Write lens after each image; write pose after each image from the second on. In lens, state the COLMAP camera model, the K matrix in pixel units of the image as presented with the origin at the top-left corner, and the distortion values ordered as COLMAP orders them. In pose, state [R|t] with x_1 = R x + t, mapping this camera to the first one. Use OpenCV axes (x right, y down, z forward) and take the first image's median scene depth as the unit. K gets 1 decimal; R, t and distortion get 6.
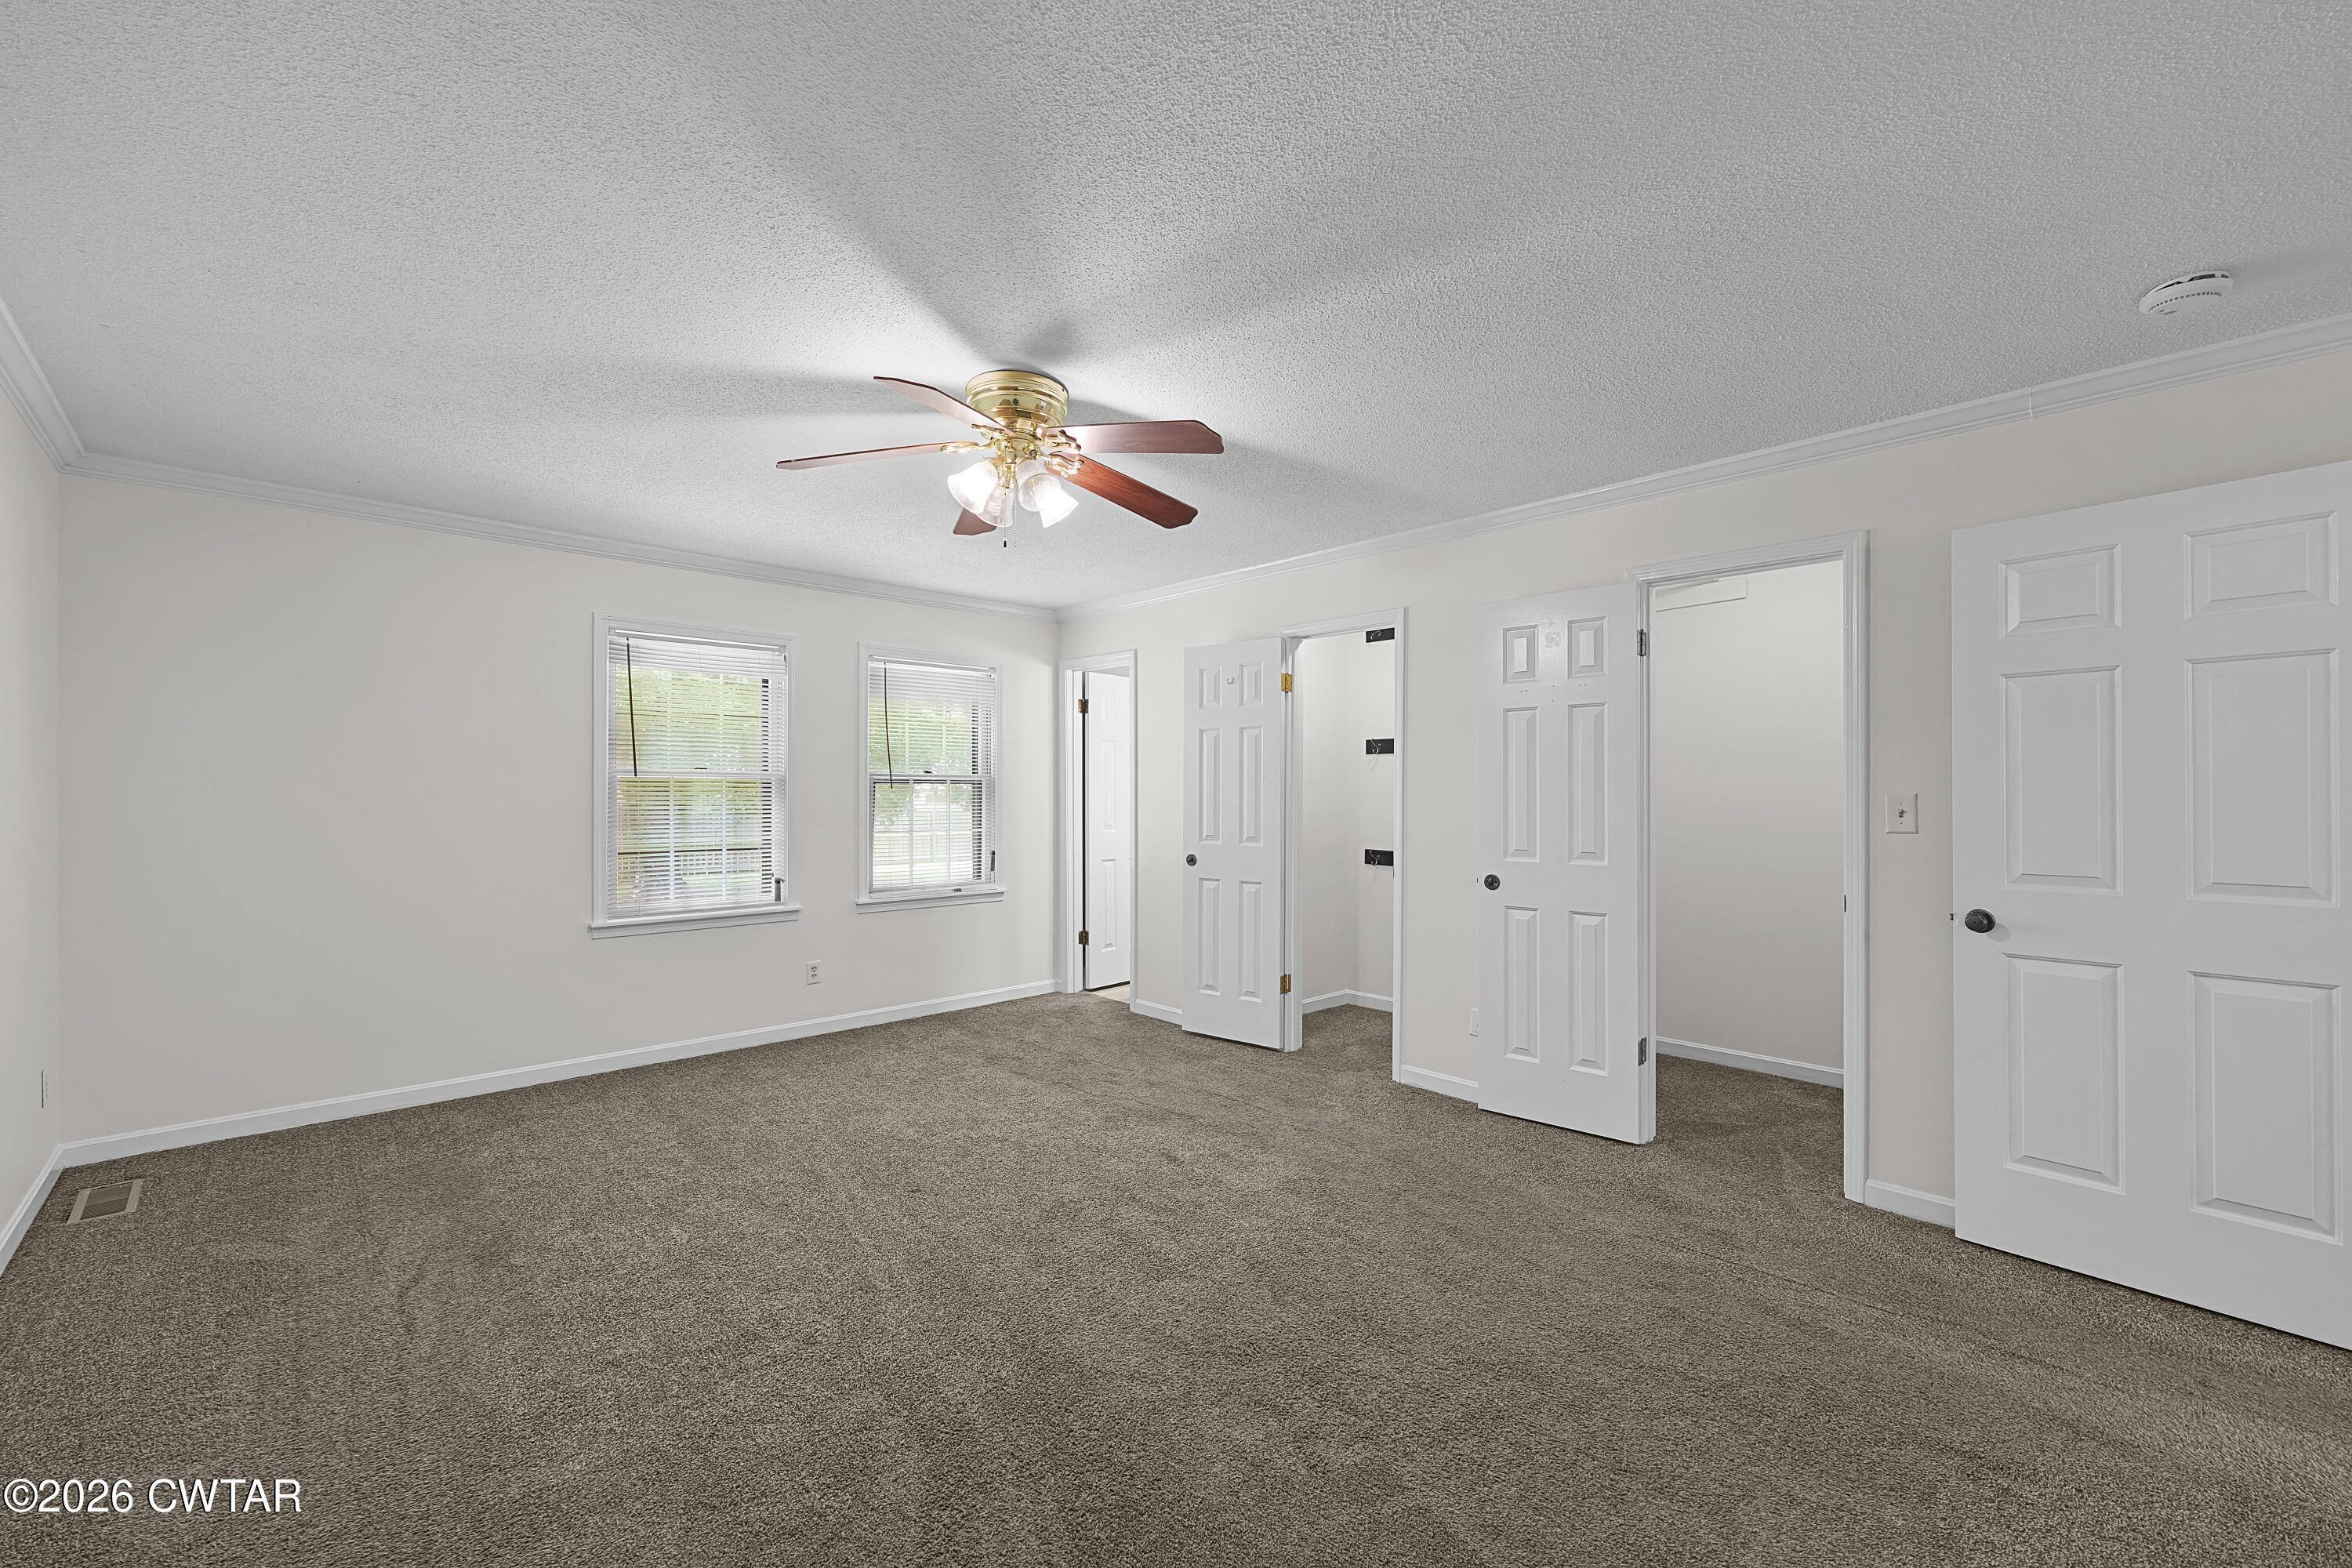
lens RADIAL K [[952.5, 0, 1180.8], [0, 952.5, 774.3], [0, 0, 1]] dist [-0.001862, 0.001598]
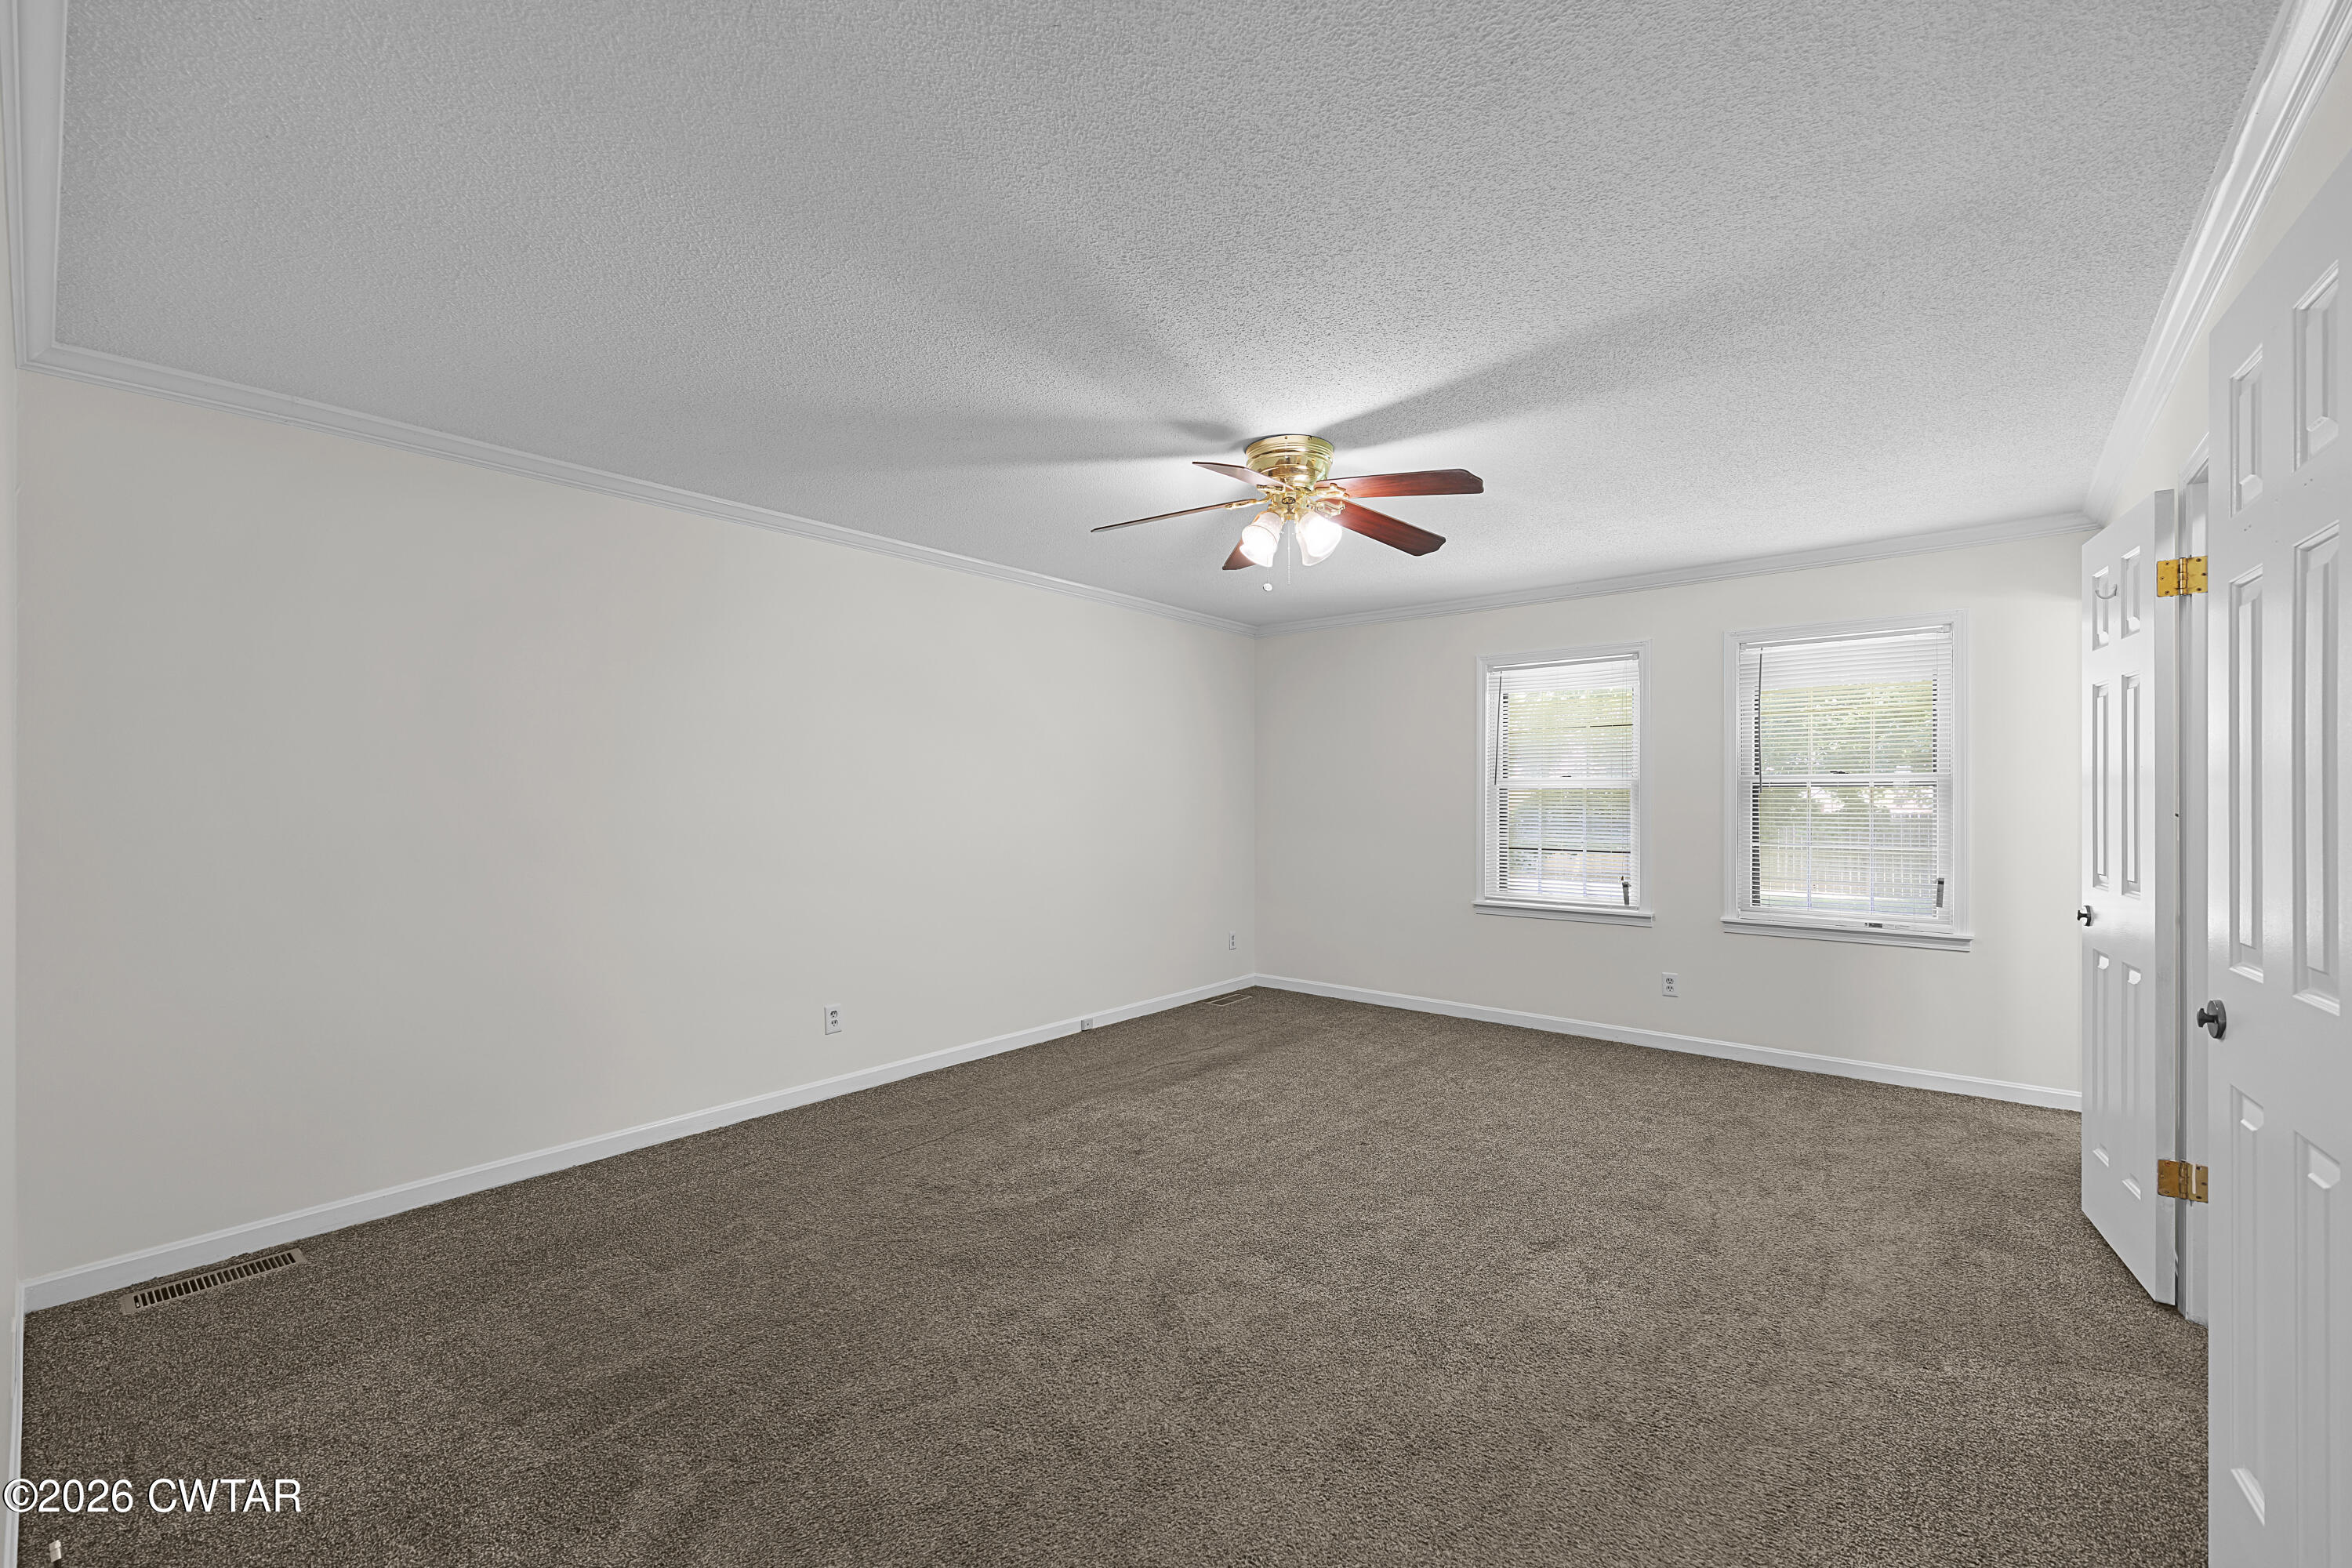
lens RADIAL K [[952.5, 0, 1181.4], [0, 952.5, 798.0], [0, 0, 1]] dist [-0.001862, 0.001598]
pose [[0.102986, -0.002021, -0.994681, 0.560877], [0.024528, 0.999699, 0.000508, 0.006483], [0.994380, -0.024450, 0.103005, 0.439711]]
